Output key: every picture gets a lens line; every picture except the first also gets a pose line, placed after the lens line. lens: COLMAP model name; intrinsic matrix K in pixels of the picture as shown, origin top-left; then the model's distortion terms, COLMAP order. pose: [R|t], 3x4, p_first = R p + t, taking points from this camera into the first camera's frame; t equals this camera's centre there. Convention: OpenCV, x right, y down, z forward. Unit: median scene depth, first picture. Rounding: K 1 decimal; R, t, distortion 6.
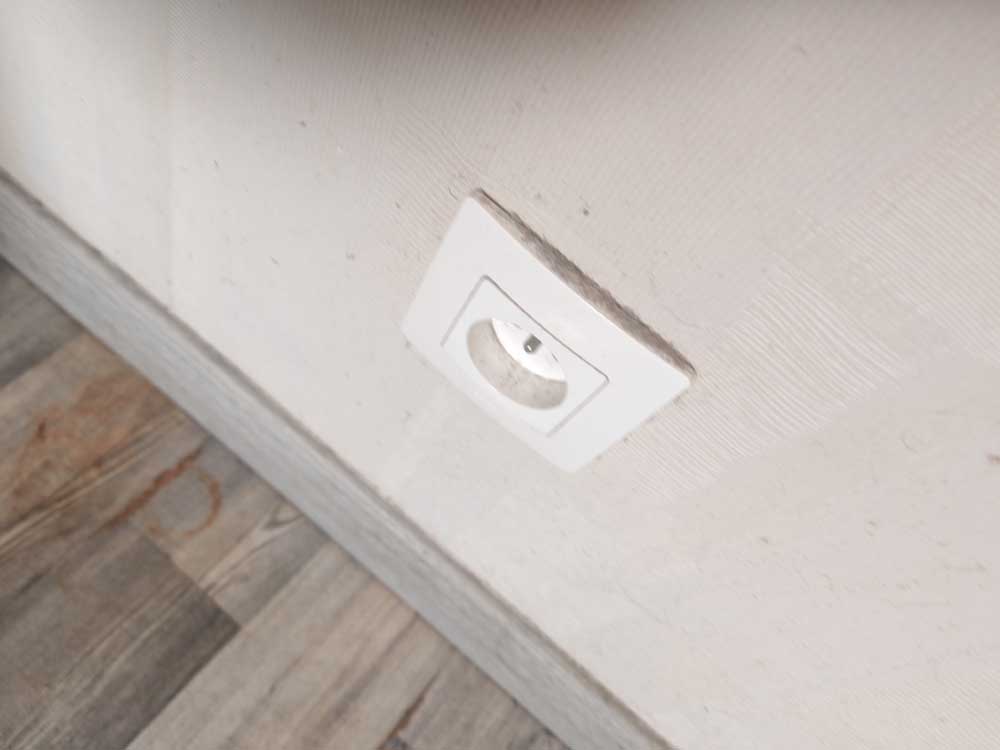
lens RADIAL K [[760.3, 0, 496.5], [0, 760.3, 372.4], [0, 0, 1]] dist [0.075527, -0.092763]
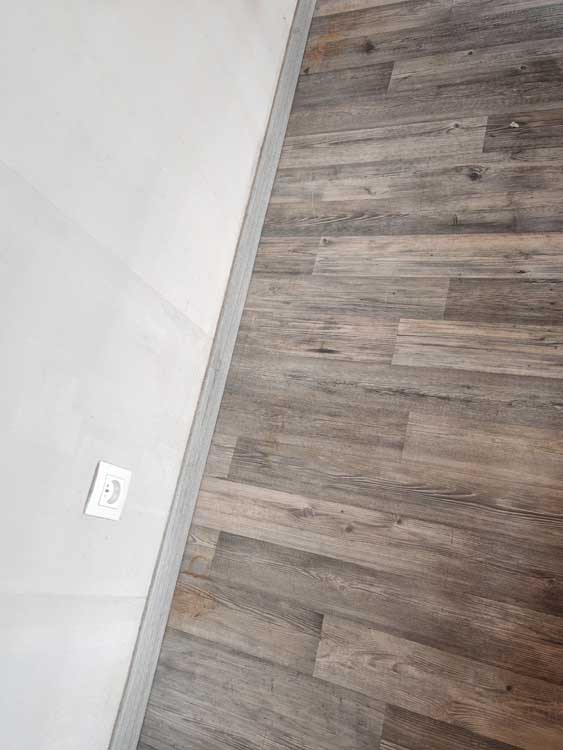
lens RADIAL K [[570.2, 0, 289.3], [0, 570.2, 374.1], [0, 0, 1]] dist [0.075527, -0.092763]
pose [[-0.480959, -0.862142, 0.159343, -0.278577], [0.853527, -0.418878, 0.309892, 0.080003], [-0.200426, 0.285049, 0.937324, -1.792322]]
